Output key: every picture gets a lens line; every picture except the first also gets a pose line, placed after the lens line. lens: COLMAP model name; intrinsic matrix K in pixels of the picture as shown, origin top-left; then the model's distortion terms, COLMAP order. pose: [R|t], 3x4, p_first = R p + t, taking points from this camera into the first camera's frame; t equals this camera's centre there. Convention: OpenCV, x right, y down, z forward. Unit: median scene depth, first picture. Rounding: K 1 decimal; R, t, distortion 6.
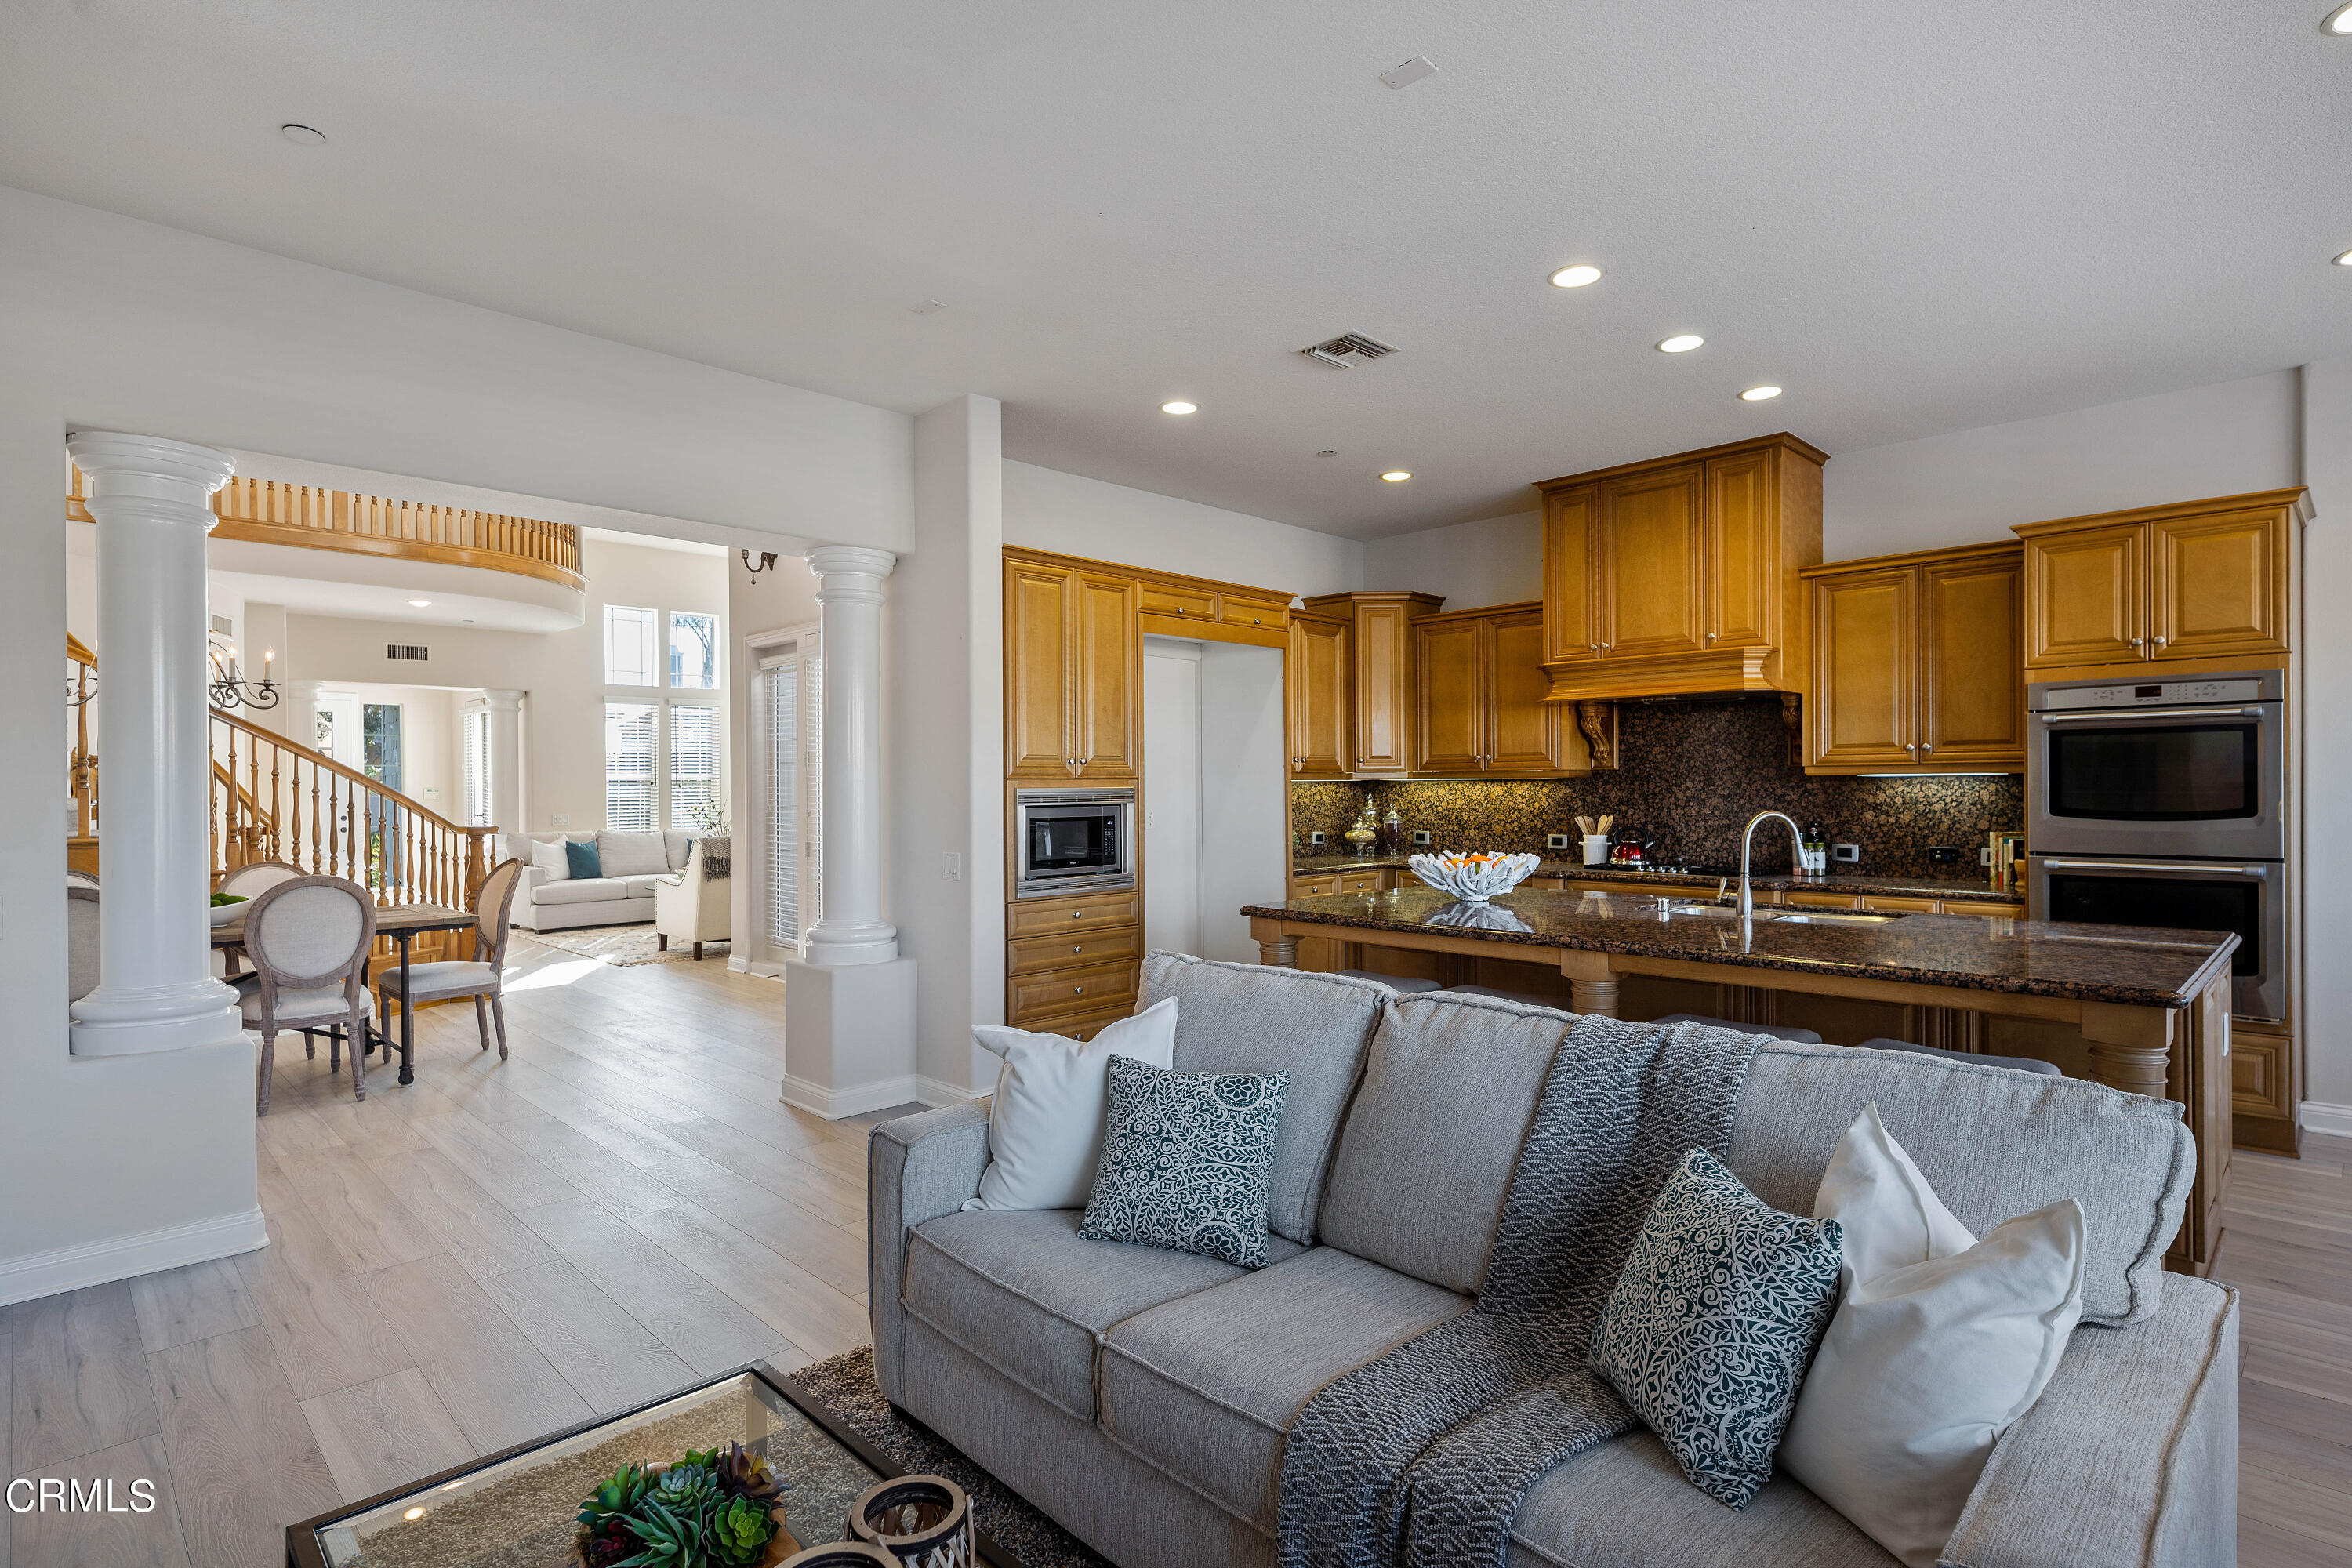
lens RADIAL K [[1169.8, 0, 1185.5], [0, 1169.8, 791.8], [0, 0, 1]] dist [0.003261, -0.000274]
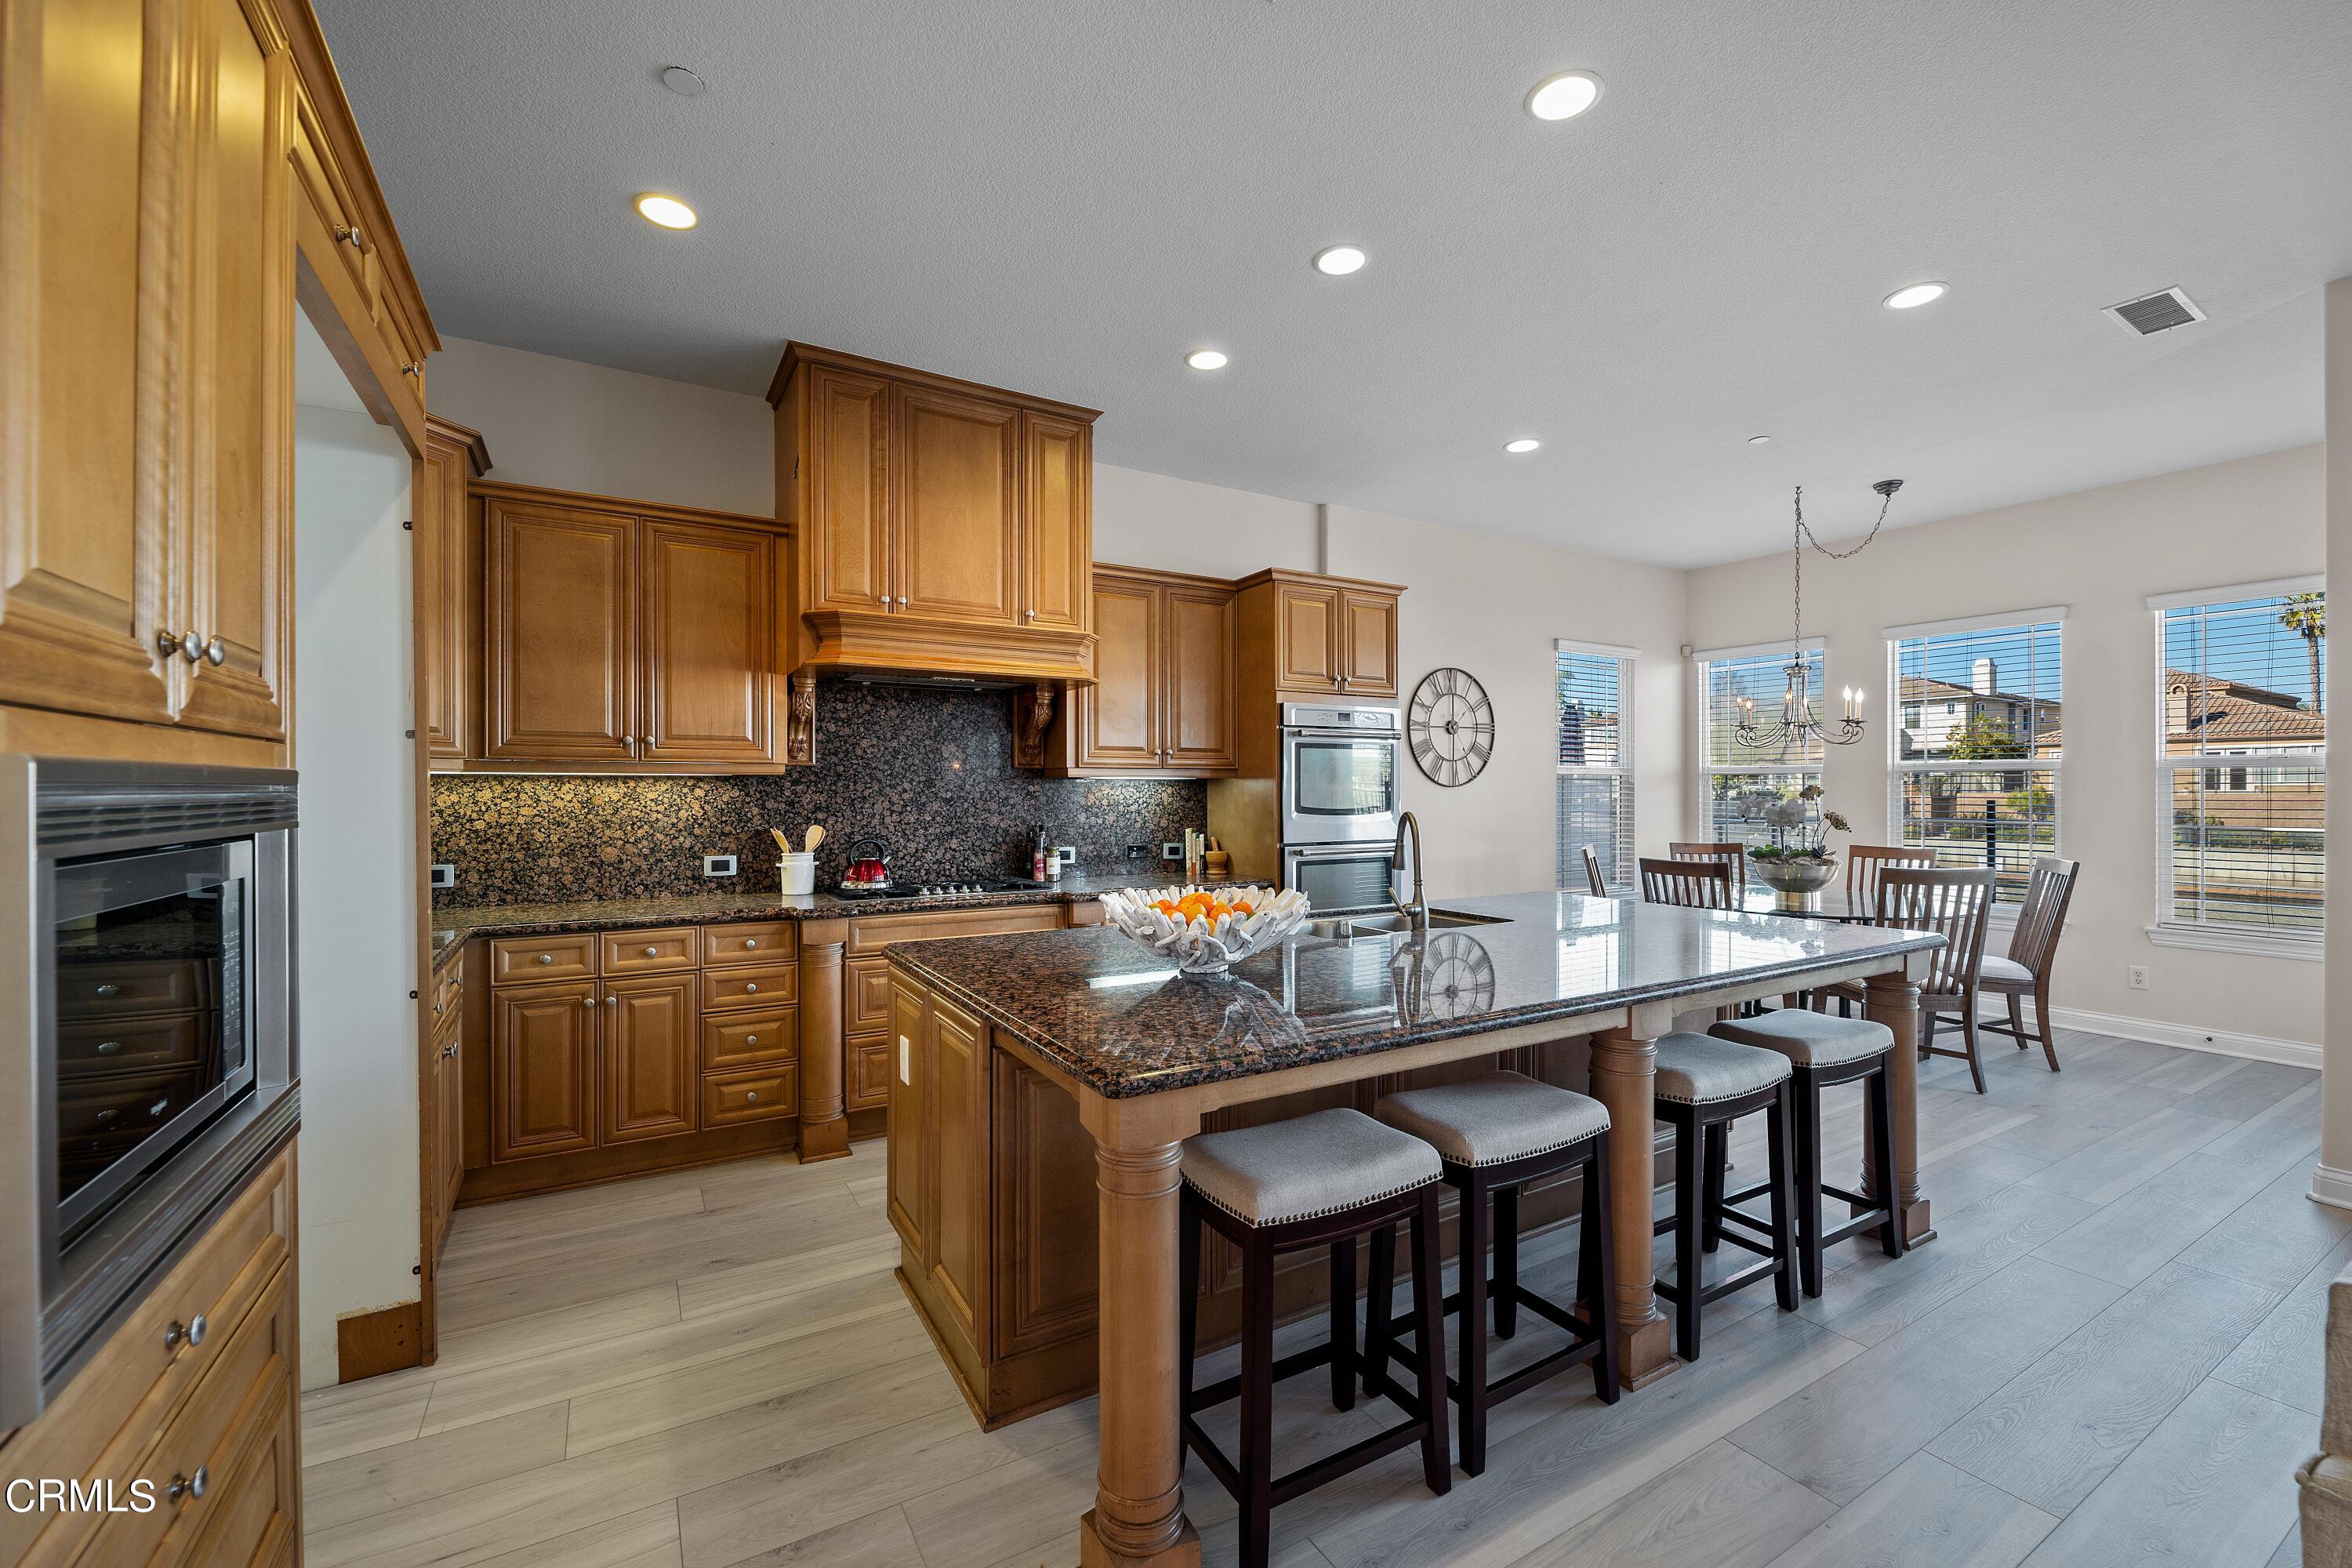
lens RADIAL K [[959.2, 0, 1185.6], [0, 959.2, 791.7], [0, 0, 1]] dist [0.001219, -0.002394]
pose [[0.244917, 0.004974, 0.969531, -0.211580], [0.003740, 0.999975, -0.006075, 0.003239], [-0.969537, 0.005114, 0.244893, 0.724801]]
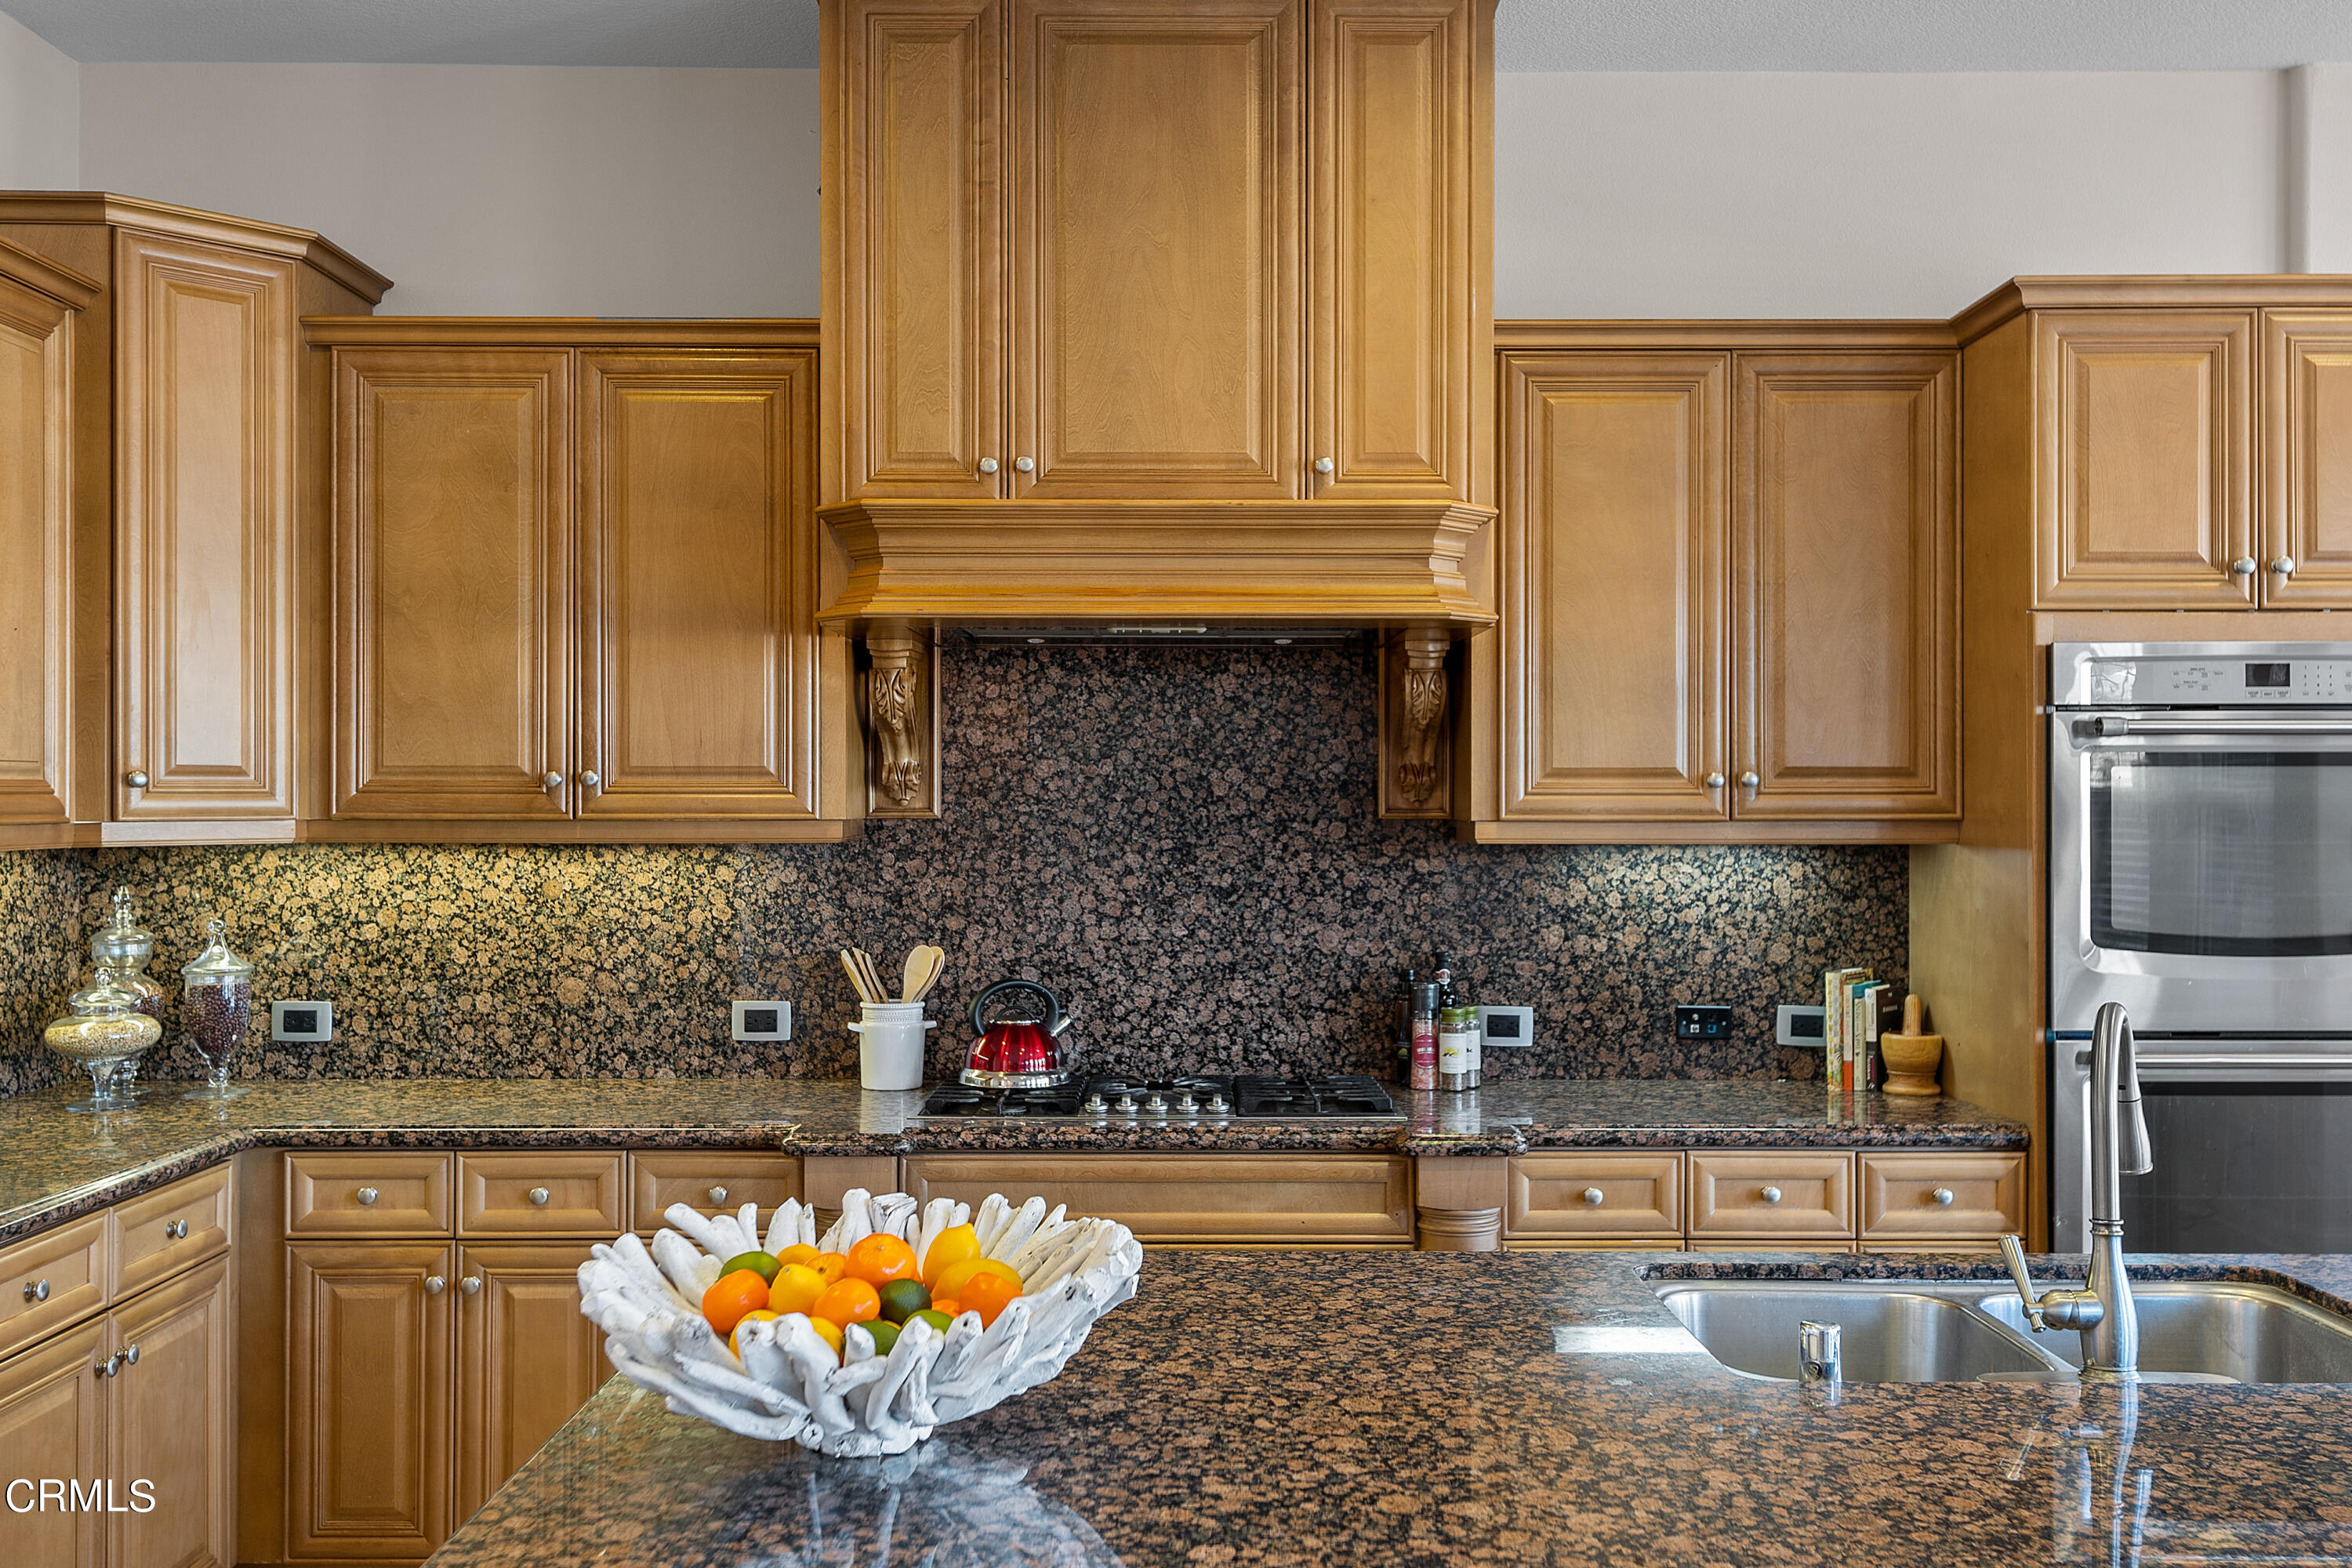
lens RADIAL K [[2081.8, 0, 1188.5], [0, 2081.8, 794.9], [0, 0, 1]] dist [0.006175, 0.008412]
pose [[0.702332, 0.007700, 0.711808, -0.045408], [-0.001713, 0.999957, -0.009126, -0.024268], [-0.711848, 0.005190, 0.702315, 0.579510]]
